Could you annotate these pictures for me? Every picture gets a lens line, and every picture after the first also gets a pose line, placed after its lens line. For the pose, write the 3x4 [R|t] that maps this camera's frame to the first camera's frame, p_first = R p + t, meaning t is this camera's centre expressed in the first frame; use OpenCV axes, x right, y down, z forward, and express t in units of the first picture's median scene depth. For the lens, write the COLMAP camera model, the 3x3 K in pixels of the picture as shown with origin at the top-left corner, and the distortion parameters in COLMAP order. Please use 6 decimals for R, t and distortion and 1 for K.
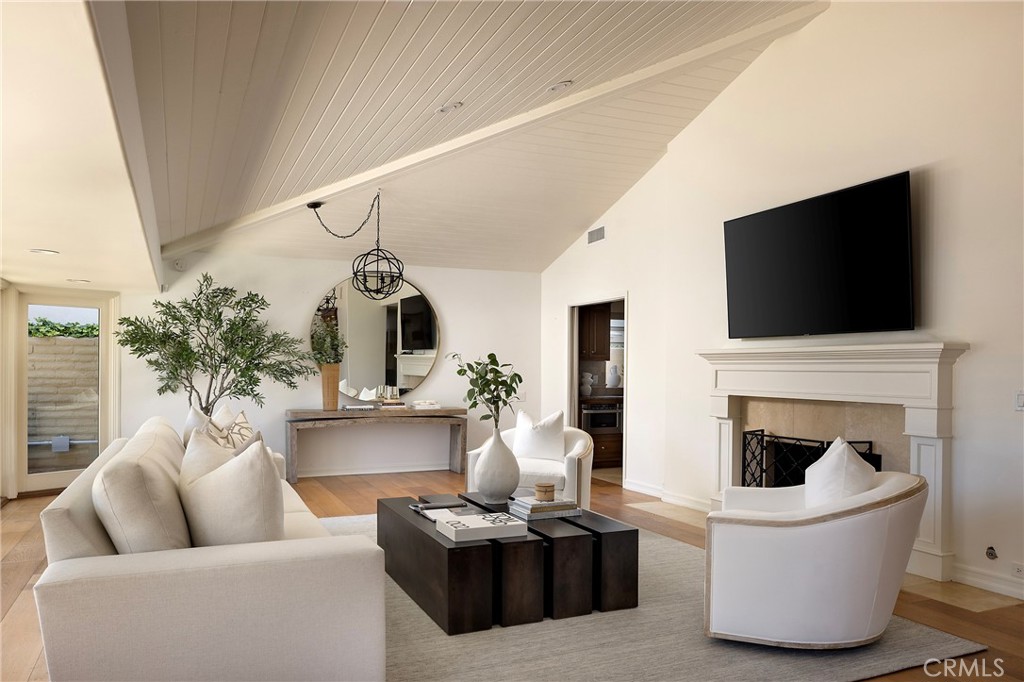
lens RADIAL K [[703.5, 0, 512.4], [0, 703.5, 373.3], [0, 0, 1]] dist [-0.002113, 0.000024]
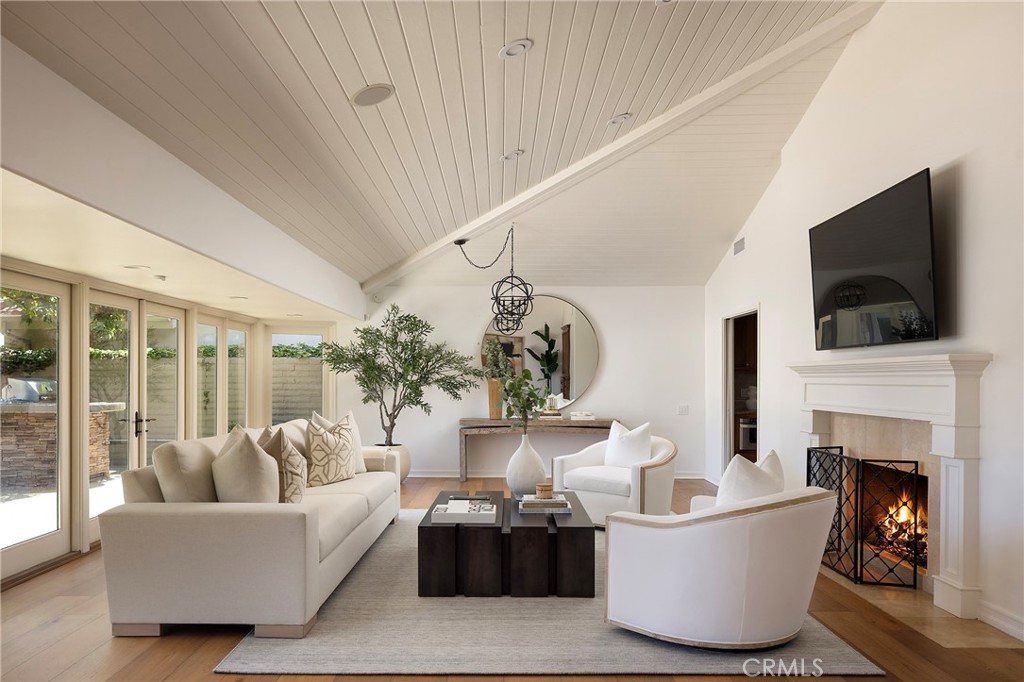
lens RADIAL K [[716.0, 0, 513.3], [0, 716.0, 377.9], [0, 0, 1]] dist [-0.001979, 0.001415]
pose [[0.914602, -0.003255, -0.404342, 0.278408], [-0.001763, 0.999926, -0.012037, 0.000026], [0.404352, 0.011722, 0.914528, -0.047131]]
